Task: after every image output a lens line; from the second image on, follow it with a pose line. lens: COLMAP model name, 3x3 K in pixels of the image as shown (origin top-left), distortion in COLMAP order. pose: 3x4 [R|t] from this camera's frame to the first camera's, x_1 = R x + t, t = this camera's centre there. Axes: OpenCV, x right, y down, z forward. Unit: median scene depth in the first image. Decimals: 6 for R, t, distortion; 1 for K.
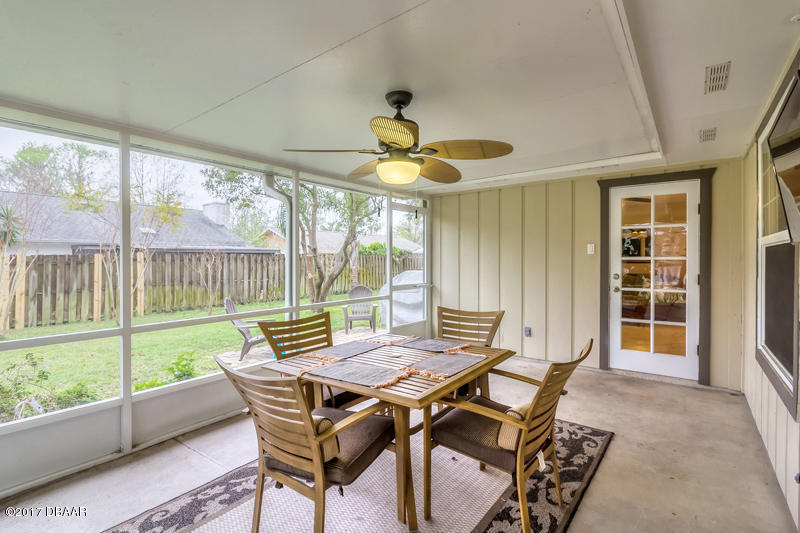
lens RADIAL K [[400.2, 0, 400.0], [0, 400.2, 266.5], [0, 0, 1]] dist [0.001871, 0.000282]
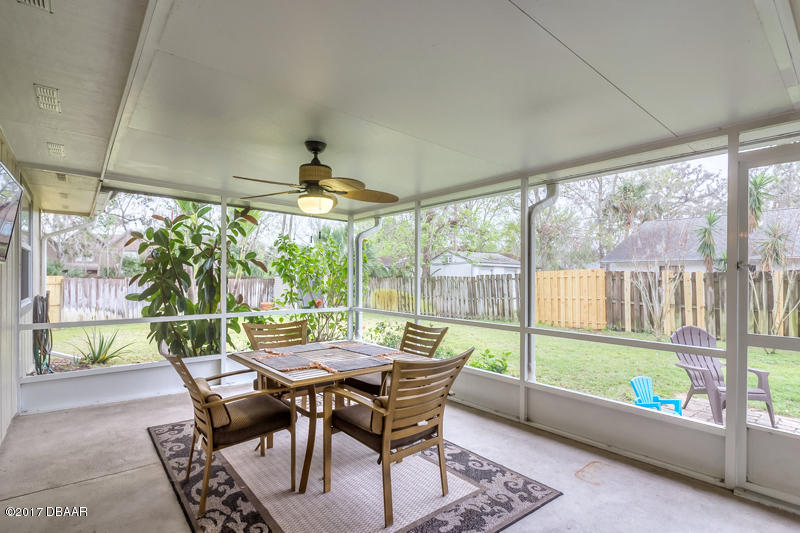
lens RADIAL K [[397.2, 0, 401.4], [0, 397.2, 280.5], [0, 0, 1]] dist [-0.002226, -0.000417]
pose [[-0.251276, 0.002923, -0.967911, 0.688548], [-0.013685, 0.999885, 0.006573, -0.006694], [0.967819, 0.014898, -0.251207, 0.956667]]
